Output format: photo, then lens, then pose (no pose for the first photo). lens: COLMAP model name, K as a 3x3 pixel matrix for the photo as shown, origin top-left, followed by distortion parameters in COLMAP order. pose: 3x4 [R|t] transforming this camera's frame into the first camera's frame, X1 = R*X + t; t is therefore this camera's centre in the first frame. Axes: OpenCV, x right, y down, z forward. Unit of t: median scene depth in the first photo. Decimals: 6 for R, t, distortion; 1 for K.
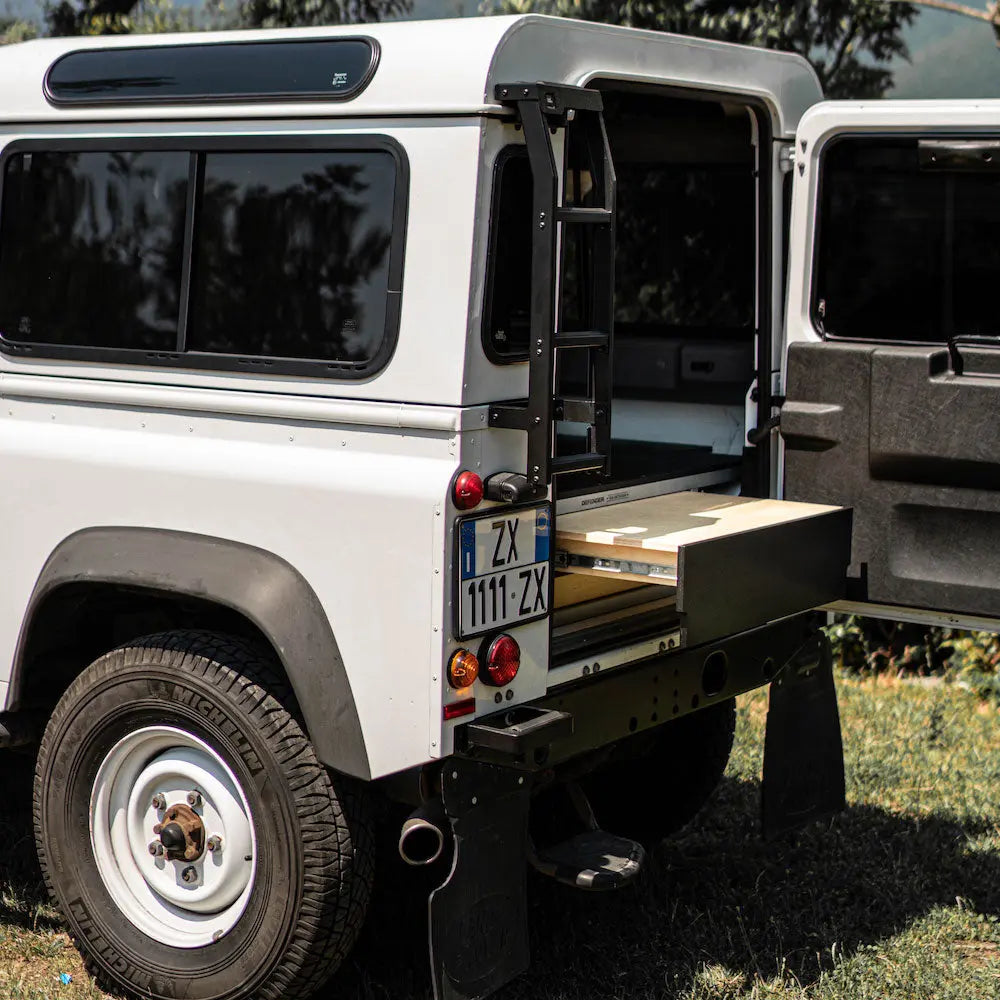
lens RADIAL K [[2224.4, 0, 497.9], [0, 2224.4, 269.1], [0, 0, 1]] dist [-0.049498, -0.167010]
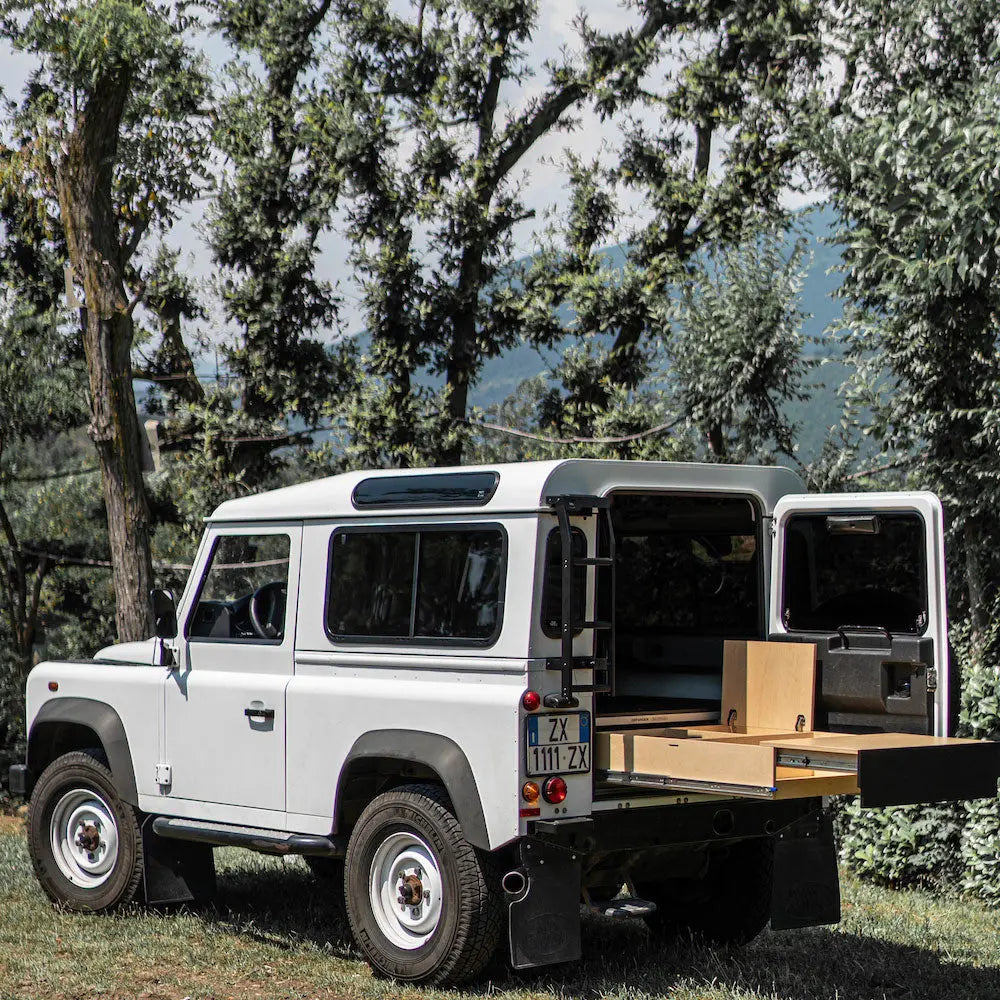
lens RADIAL K [[2542.7, 0, 500.0], [0, 2542.7, 500.0], [0, 0, 1]] dist [-0.027721, -1.107952]
pose [[0.964307, -0.023640, -0.263730, 0.539713], [0.008877, 0.998333, -0.057028, 0.047610], [0.264639, 0.052651, 0.962909, -1.155998]]
